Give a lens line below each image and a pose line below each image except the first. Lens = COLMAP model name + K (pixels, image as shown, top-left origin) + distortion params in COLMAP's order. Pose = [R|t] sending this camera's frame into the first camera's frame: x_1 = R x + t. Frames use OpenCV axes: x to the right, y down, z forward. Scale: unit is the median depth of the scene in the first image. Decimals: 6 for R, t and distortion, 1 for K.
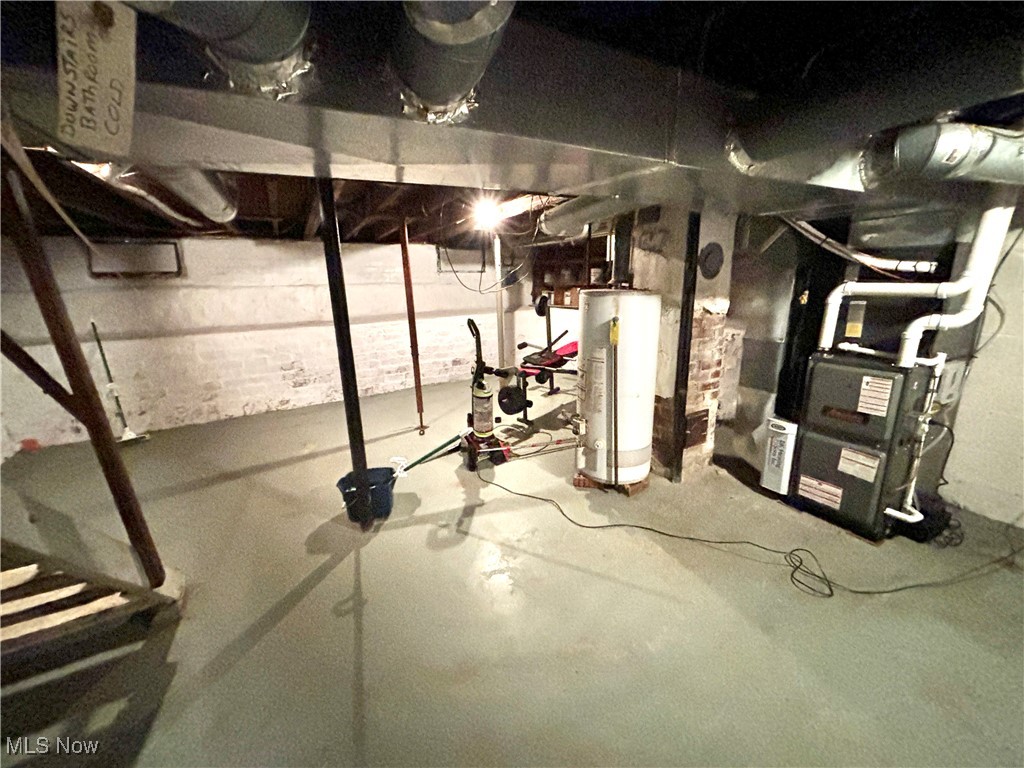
lens RADIAL K [[412.8, 0, 512.0], [0, 412.8, 382.6], [0, 0, 1]] dist [-0.000664, 0.003412]
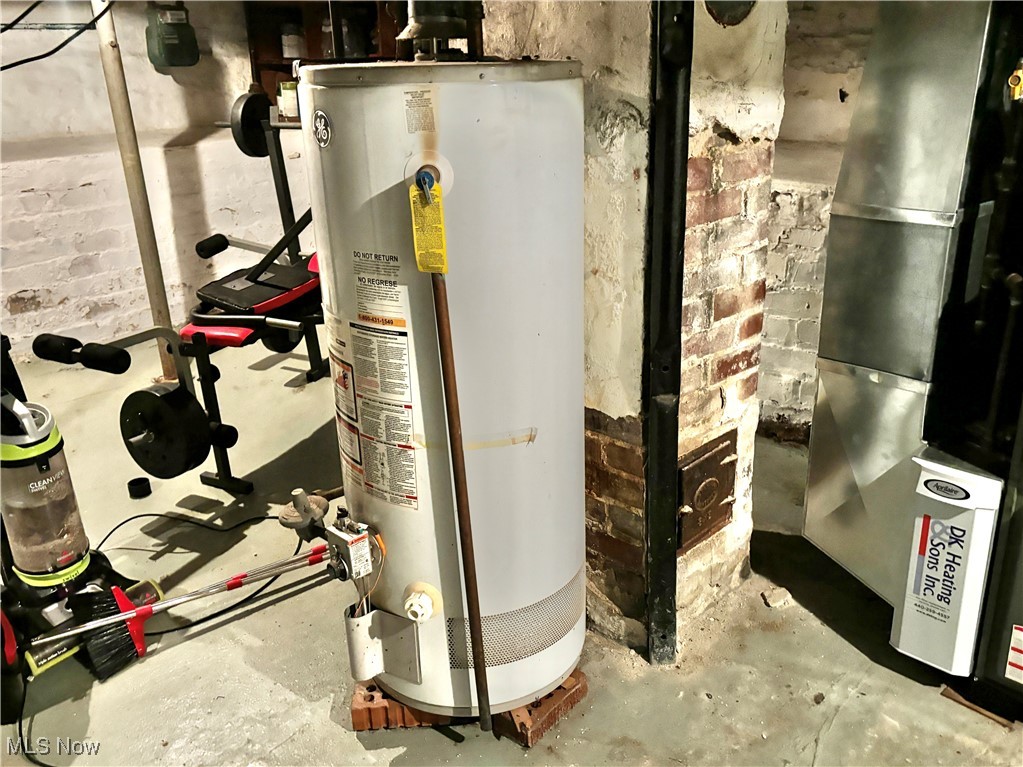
lens RADIAL K [[887.2, 0, 524.9], [0, 887.2, 401.3], [0, 0, 1]] dist [0.063070, -0.077499]
pose [[0.960618, -0.107976, 0.256034, 0.137967], [0.076828, 0.988702, 0.128708, -0.073567], [-0.267039, -0.103969, 0.958061, 0.386467]]
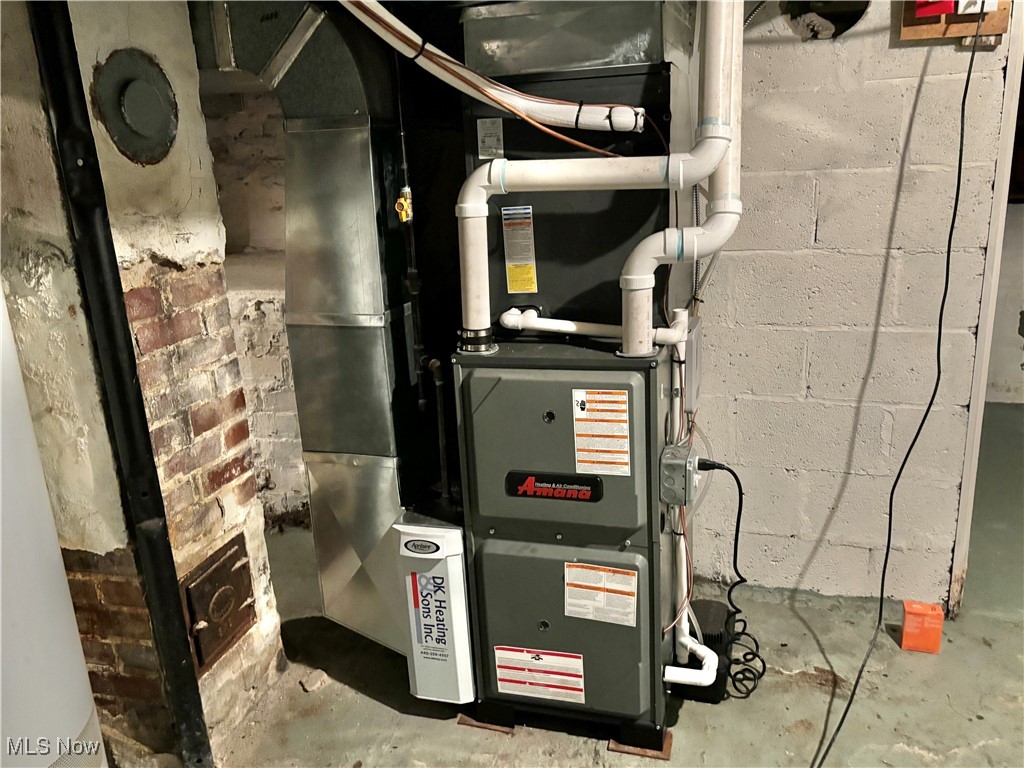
lens RADIAL K [[838.9, 0, 518.4], [0, 838.9, 391.9], [0, 0, 1]] dist [0.037959, -0.031774]
pose [[0.695400, -0.216198, 0.685330, 0.192077], [0.207829, 0.973423, 0.096199, -0.081649], [-0.687914, 0.075535, 0.721851, 0.343593]]
